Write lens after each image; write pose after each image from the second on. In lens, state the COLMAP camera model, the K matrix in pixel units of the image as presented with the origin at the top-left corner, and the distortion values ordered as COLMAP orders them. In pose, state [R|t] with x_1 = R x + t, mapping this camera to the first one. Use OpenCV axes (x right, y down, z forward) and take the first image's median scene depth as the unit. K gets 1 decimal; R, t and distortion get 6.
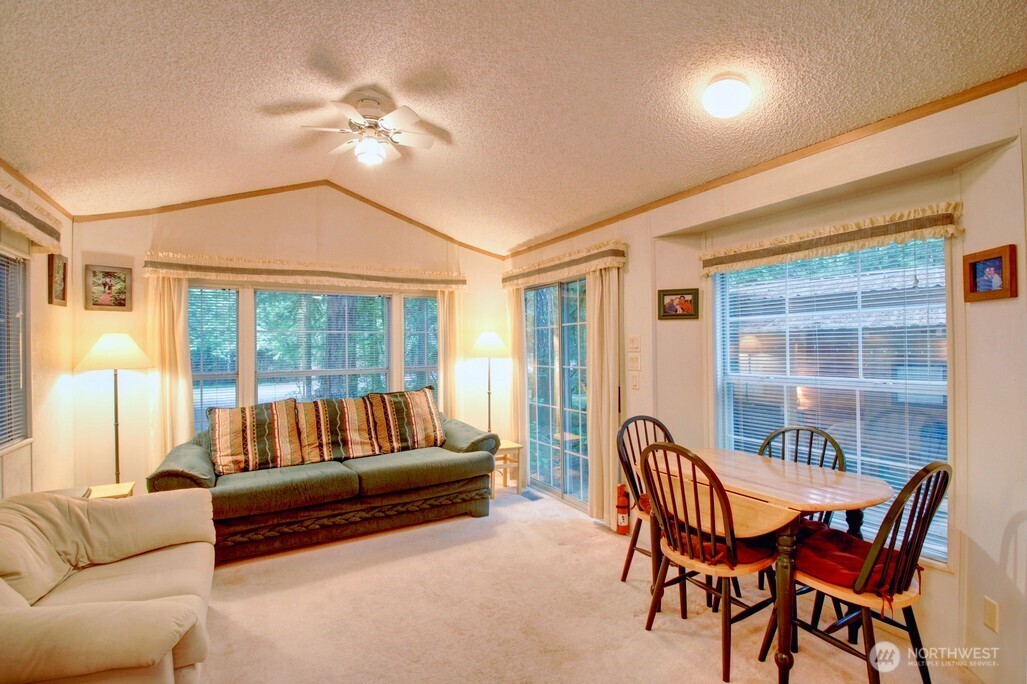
lens RADIAL K [[468.4, 0, 512.7], [0, 468.4, 343.9], [0, 0, 1]] dist [-0.020746, -0.004407]
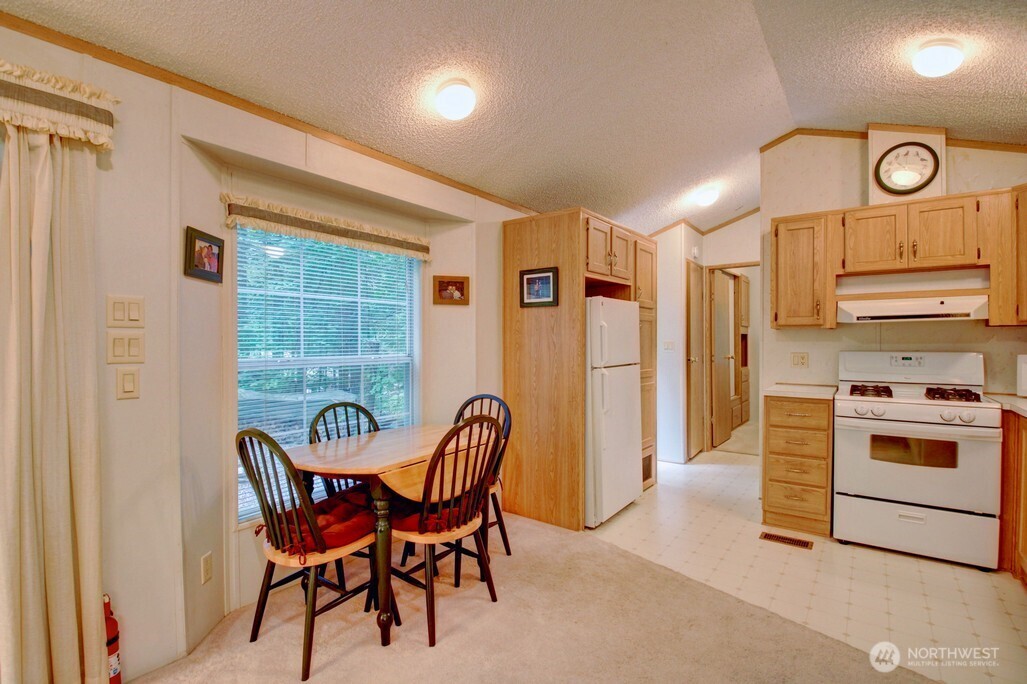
lens RADIAL K [[480.7, 0, 507.5], [0, 480.7, 346.3], [0, 0, 1]] dist [-0.007984, -0.010531]
pose [[-0.408245, 0.009307, 0.912825, -0.554031], [0.003347, 0.999957, -0.008698, 0.062385], [-0.912866, -0.000496, -0.408259, 1.159547]]
